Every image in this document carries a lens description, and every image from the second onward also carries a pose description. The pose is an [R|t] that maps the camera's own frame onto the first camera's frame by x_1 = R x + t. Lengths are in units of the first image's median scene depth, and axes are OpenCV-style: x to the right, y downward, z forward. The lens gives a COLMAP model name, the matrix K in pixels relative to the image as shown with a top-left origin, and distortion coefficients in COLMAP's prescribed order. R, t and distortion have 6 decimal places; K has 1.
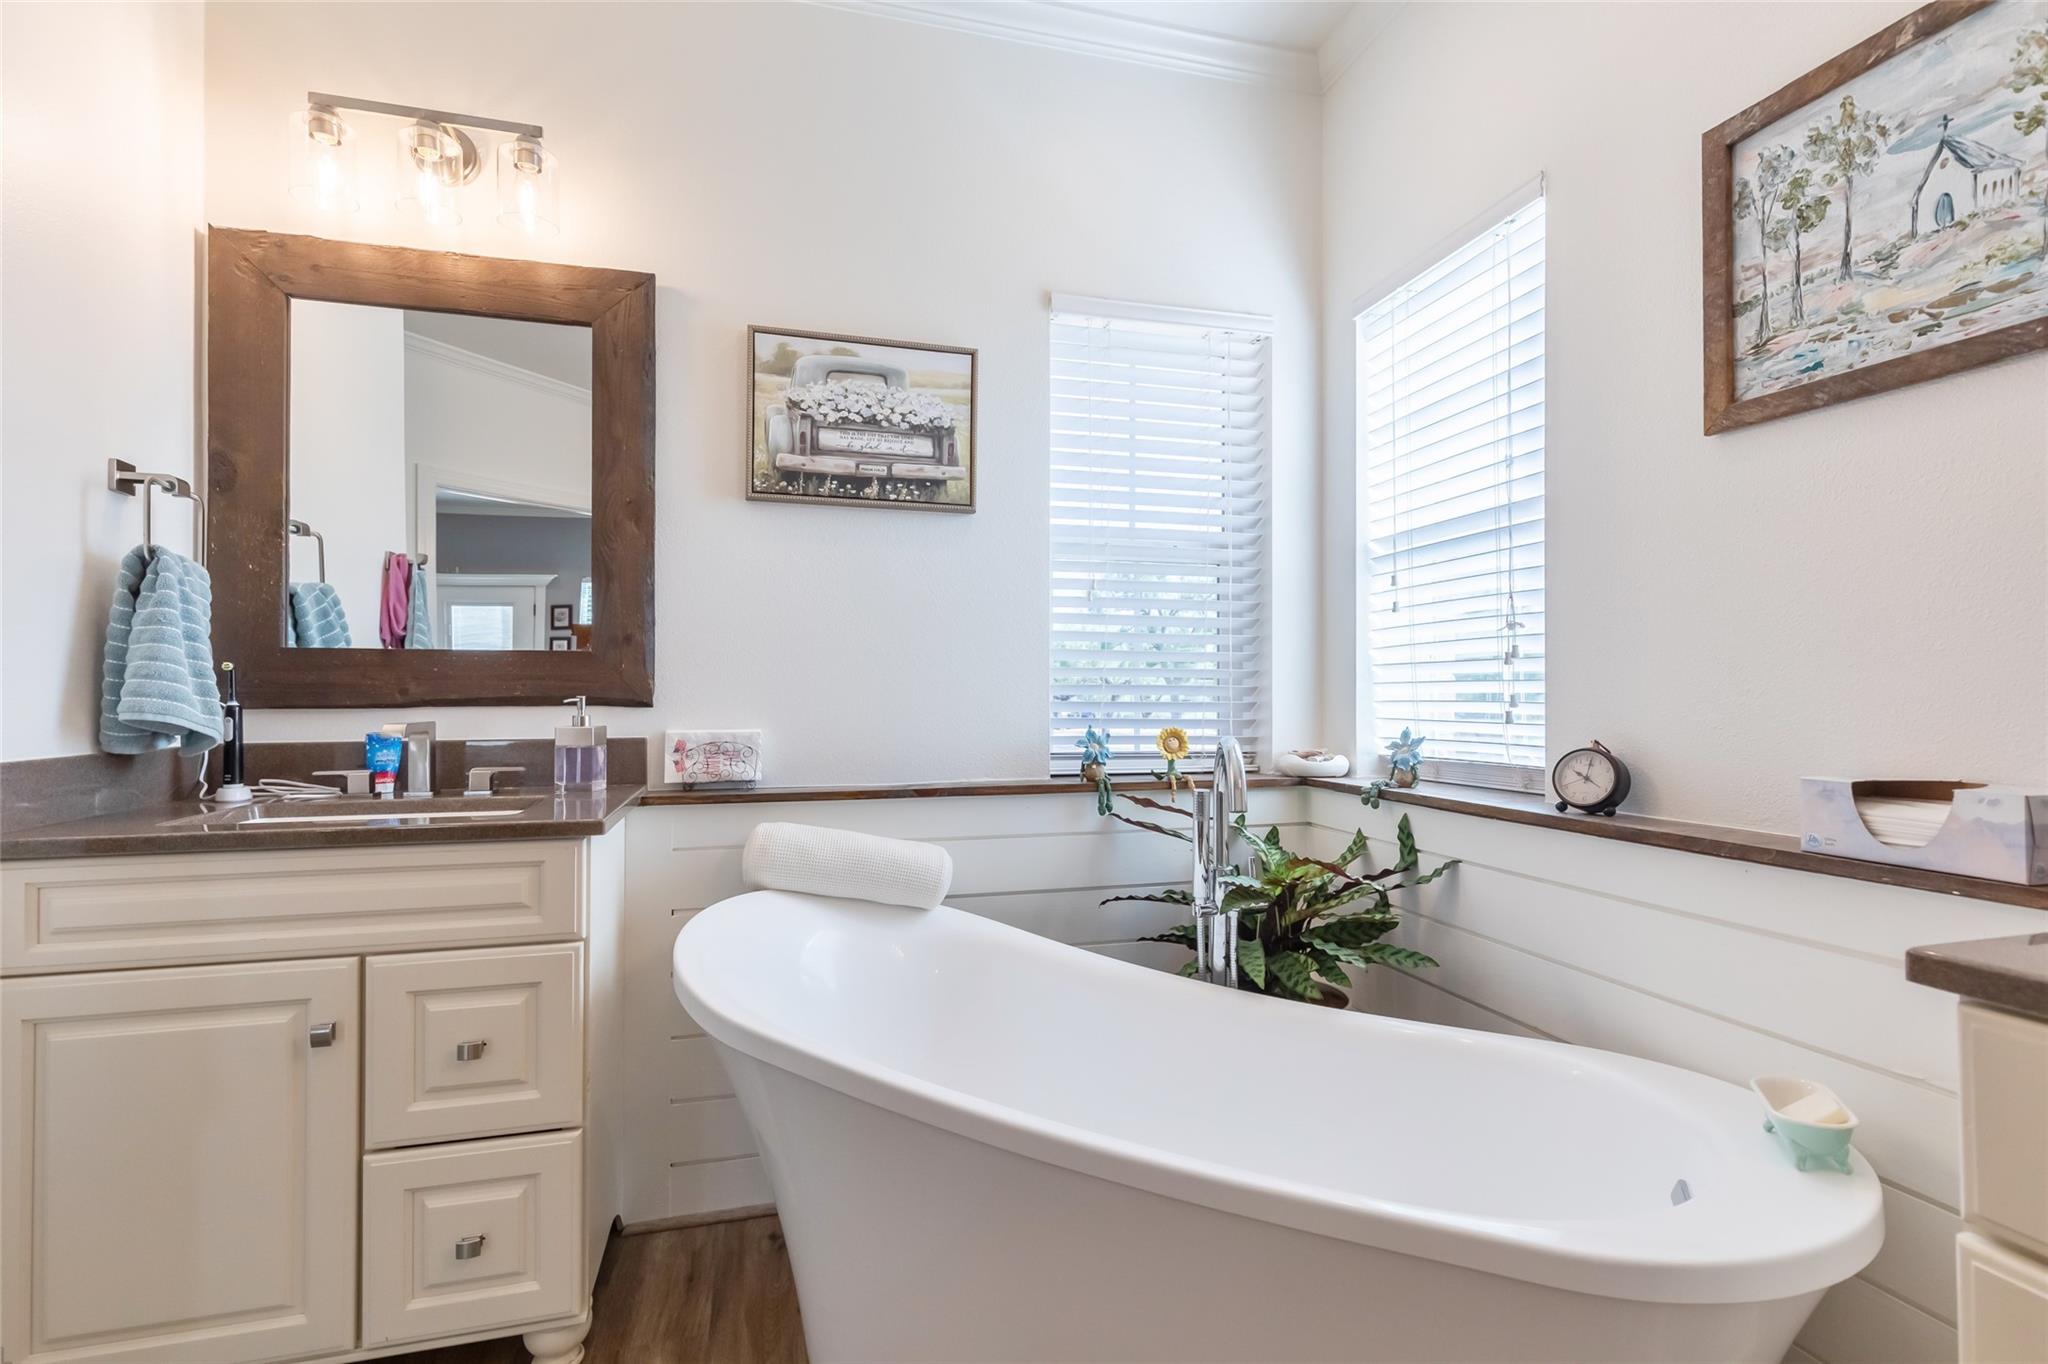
lens RADIAL K [[939.9, 0, 1065.3], [0, 939.9, 698.4], [0, 0, 1]] dist [0.005538, -0.001057]
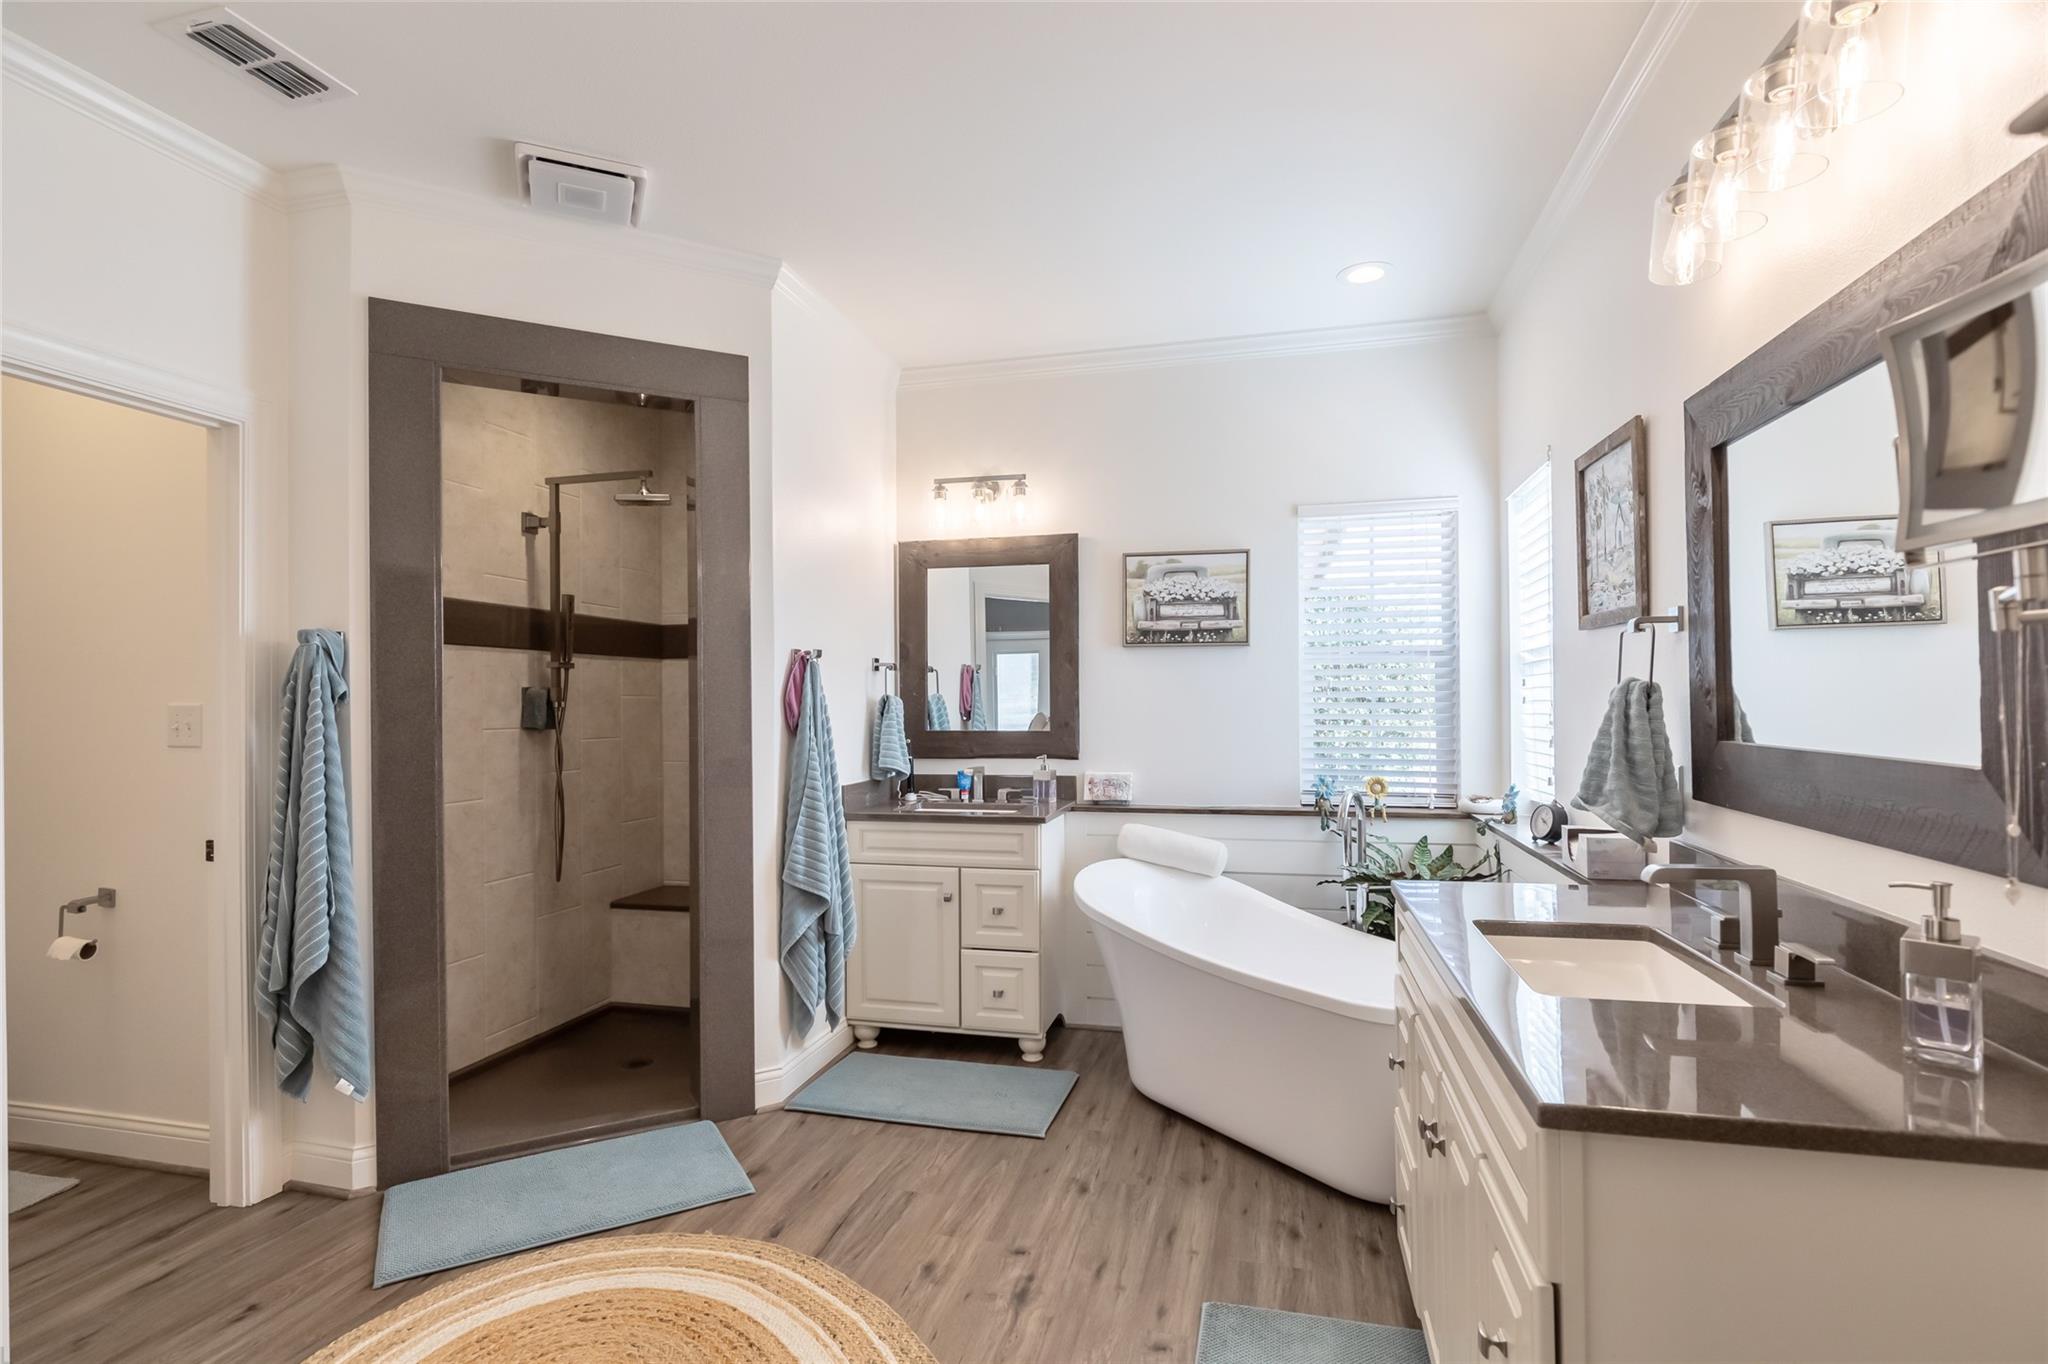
lens RADIAL K [[1002.7, 0, 1023.4], [0, 1002.7, 691.0], [0, 0, 1]] dist [-0.000150, -0.000079]
pose [[0.850262, -0.015320, -0.526136, 0.546191], [0.009198, 0.999856, -0.014249, -0.103726], [0.526279, 0.007276, 0.850281, -0.800428]]
